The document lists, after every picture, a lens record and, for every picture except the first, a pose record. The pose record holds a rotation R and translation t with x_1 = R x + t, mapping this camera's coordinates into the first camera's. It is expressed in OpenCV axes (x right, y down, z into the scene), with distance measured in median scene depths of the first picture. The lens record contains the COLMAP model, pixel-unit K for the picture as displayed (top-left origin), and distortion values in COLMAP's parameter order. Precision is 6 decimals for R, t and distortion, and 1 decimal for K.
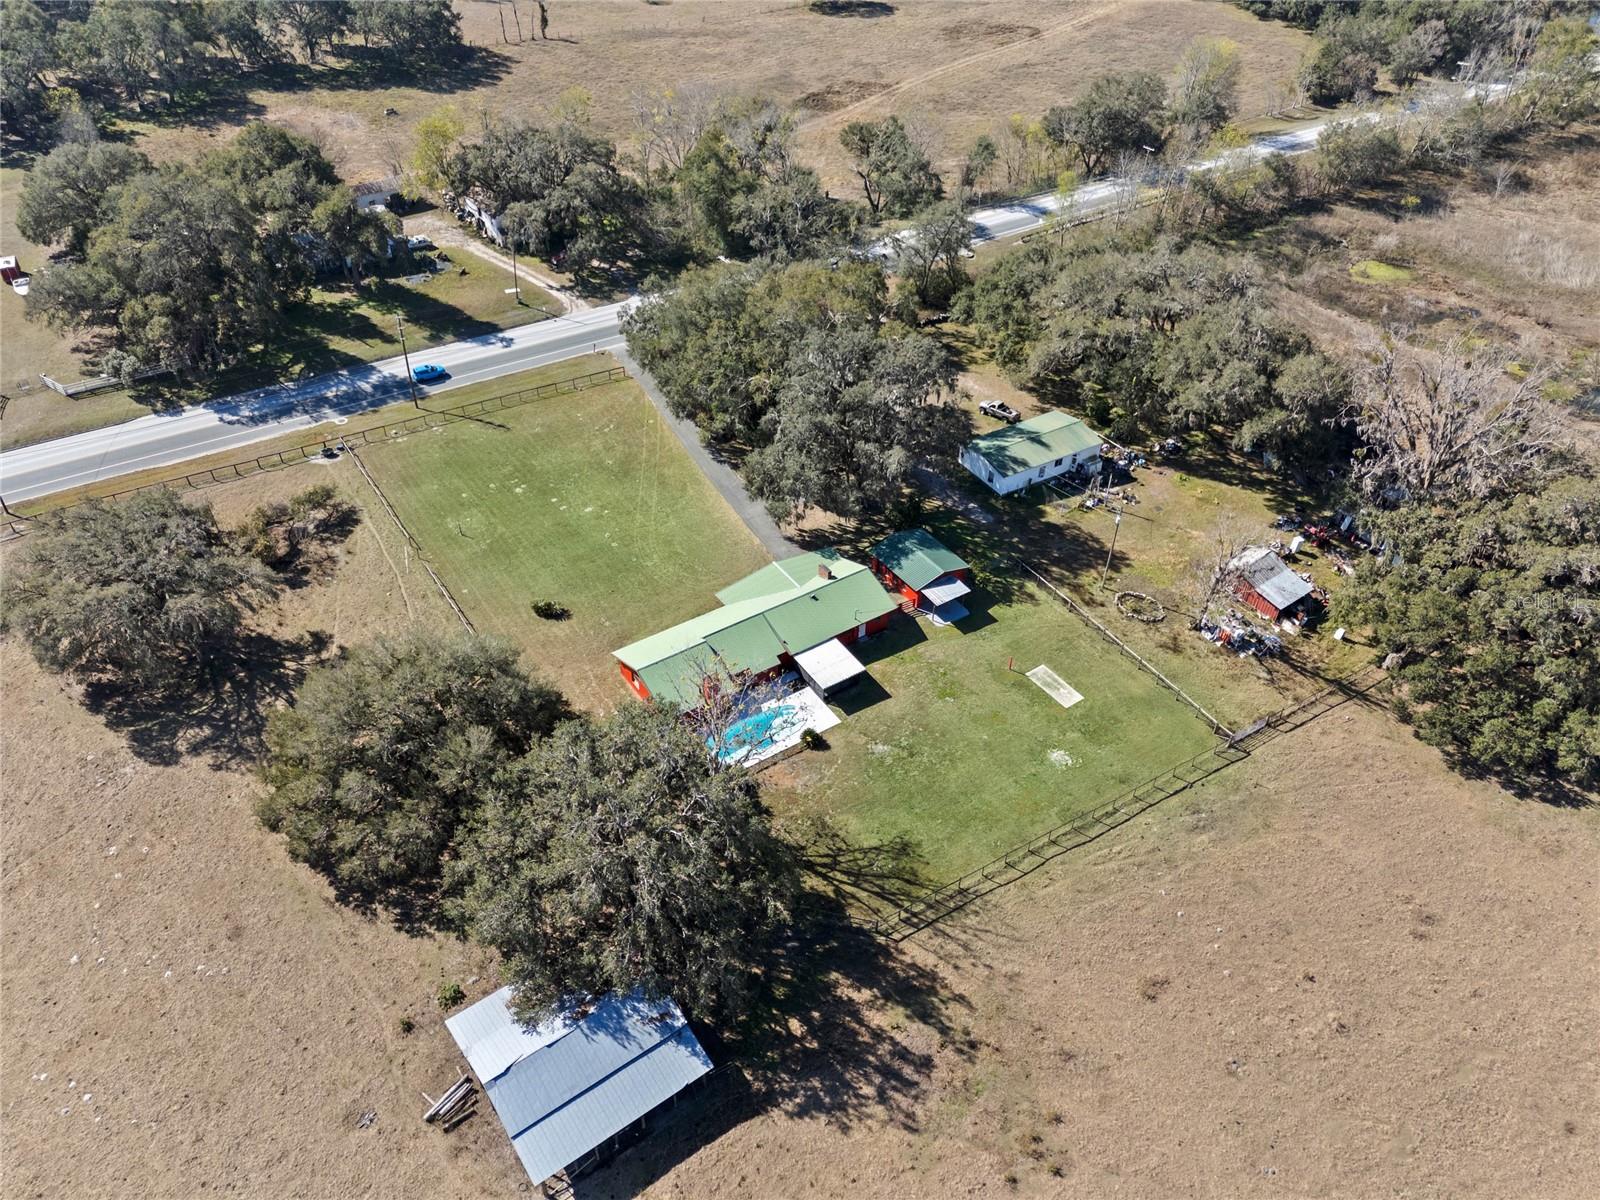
lens RADIAL K [[1176.0, 0, 796.5], [0, 1176.0, 592.4], [0, 0, 1]] dist [0.078574, -0.071721]
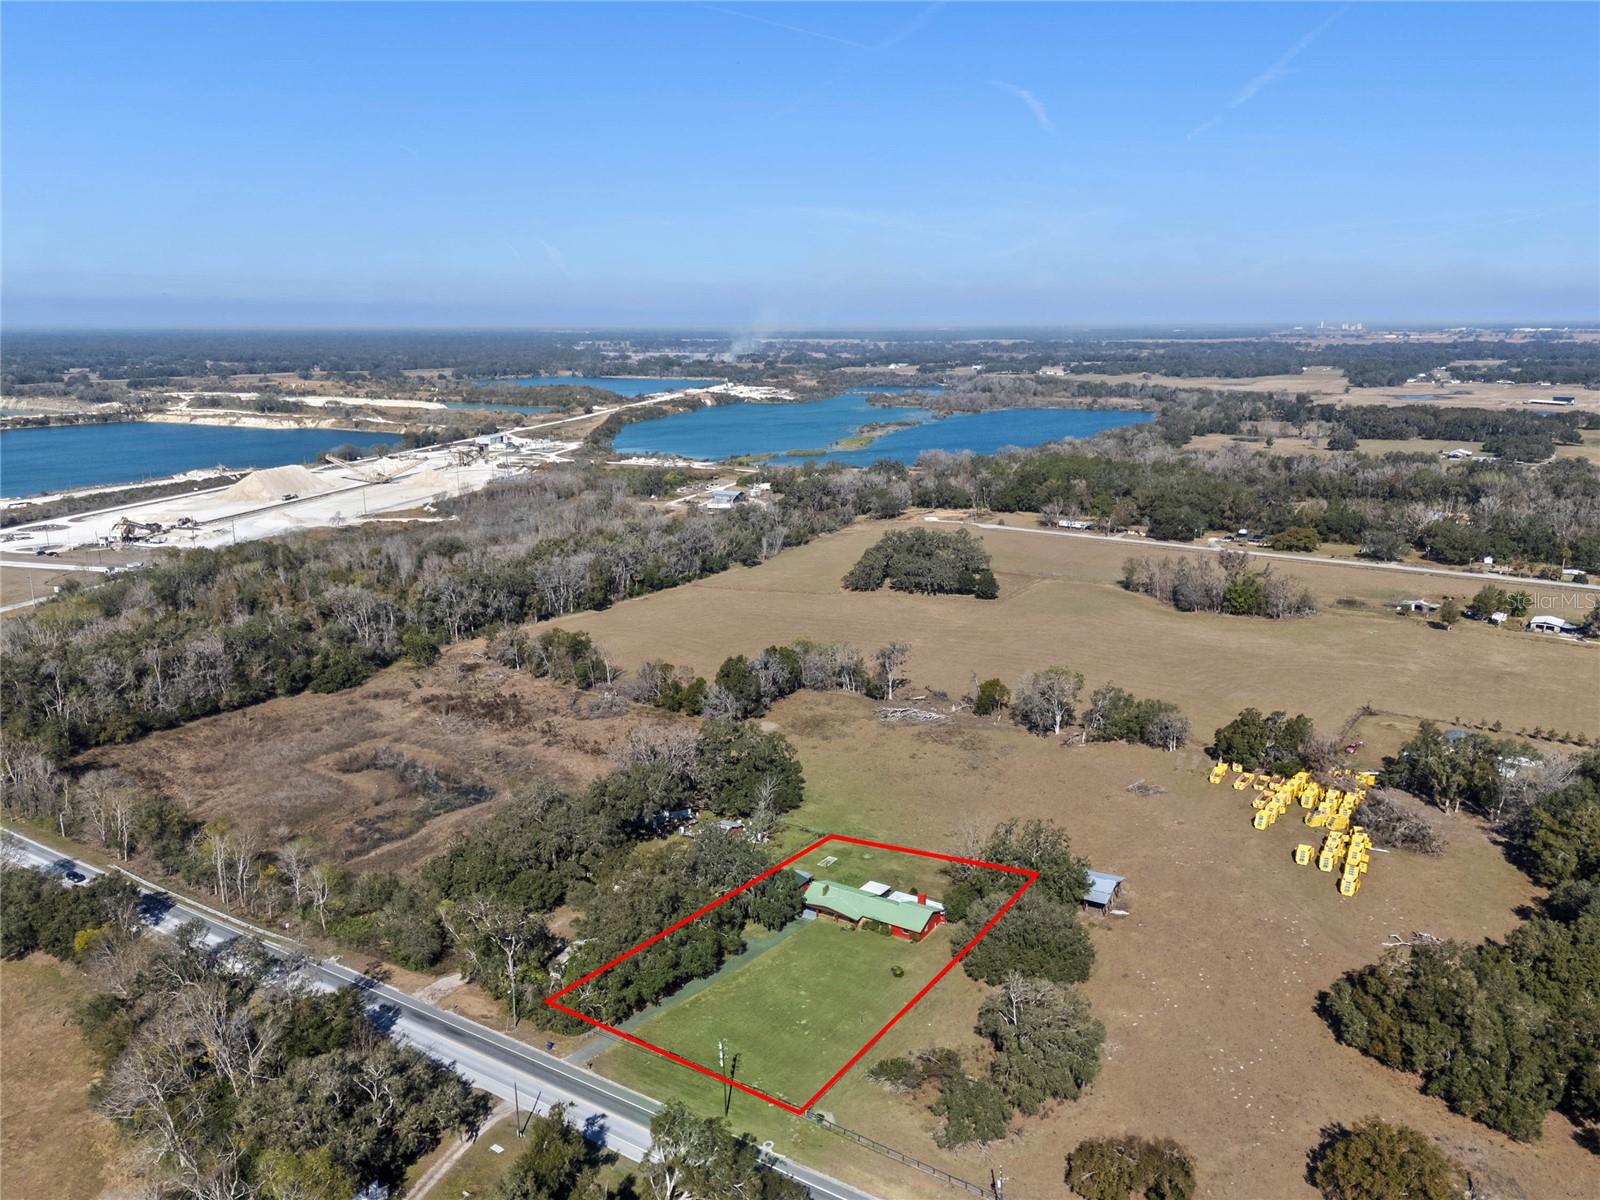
lens RADIAL K [[1221.7, 0, 800.0], [0, 1221.7, 600.0], [0, 0, 1]] dist [0.089488, -0.110531]
pose [[-0.400721, -0.215932, 0.890391, -1.702758], [0.581450, 0.691108, 0.429285, -1.273026], [-0.708053, 0.689741, -0.151388, 0.993368]]
